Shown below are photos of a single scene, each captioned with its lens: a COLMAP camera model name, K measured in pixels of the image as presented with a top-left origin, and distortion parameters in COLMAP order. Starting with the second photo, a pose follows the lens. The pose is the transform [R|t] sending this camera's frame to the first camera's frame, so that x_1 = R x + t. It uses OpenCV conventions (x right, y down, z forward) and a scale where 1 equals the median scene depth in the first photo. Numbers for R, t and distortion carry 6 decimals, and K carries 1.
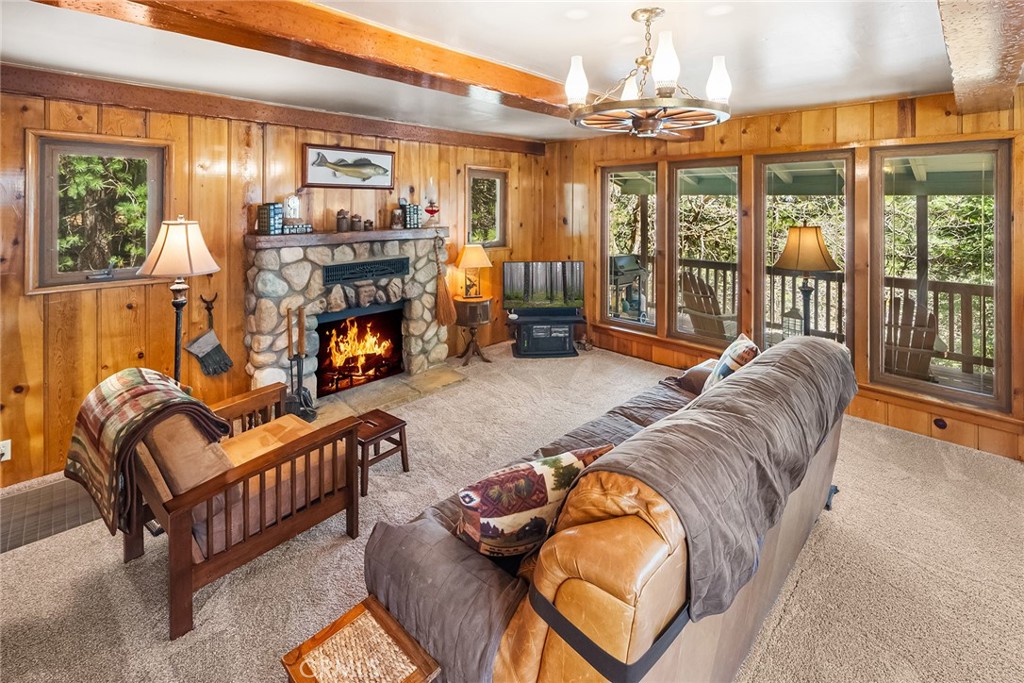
lens RADIAL K [[454.7, 0, 512.9], [0, 454.7, 200.7], [0, 0, 1]] dist [-0.000604, -0.000119]
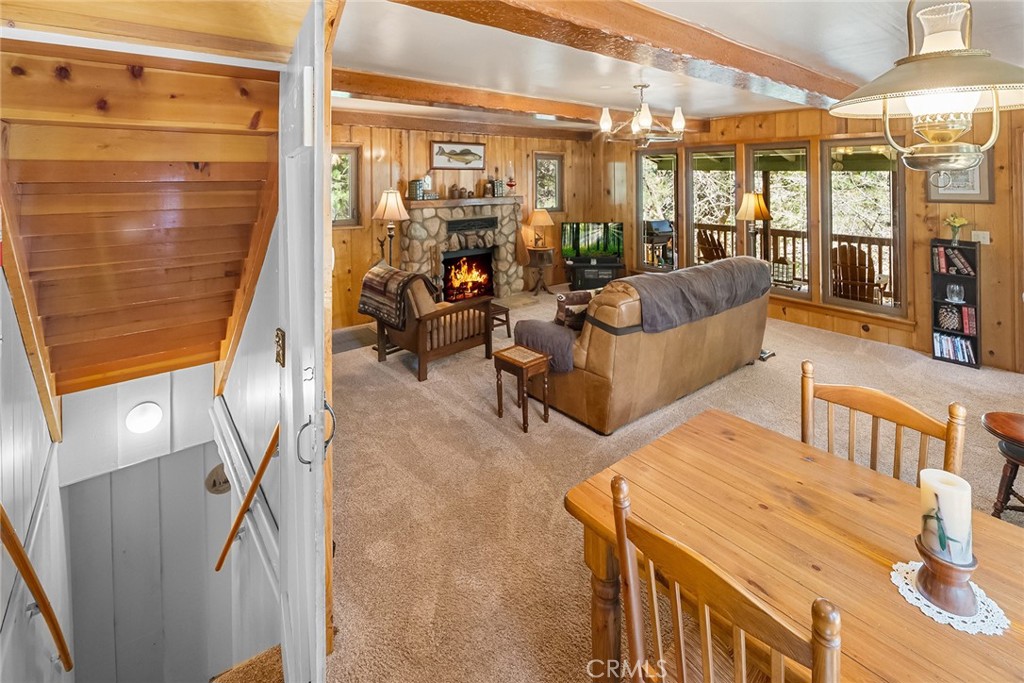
lens RADIAL K [[473.0, 0, 508.4], [0, 473.0, 166.5], [0, 0, 1]] dist [0.003302, -0.001505]
pose [[0.993882, -0.008287, -0.110136, -0.027658], [0.006704, 0.999869, -0.014737, -0.013472], [0.110244, 0.013908, 0.993807, -0.507501]]
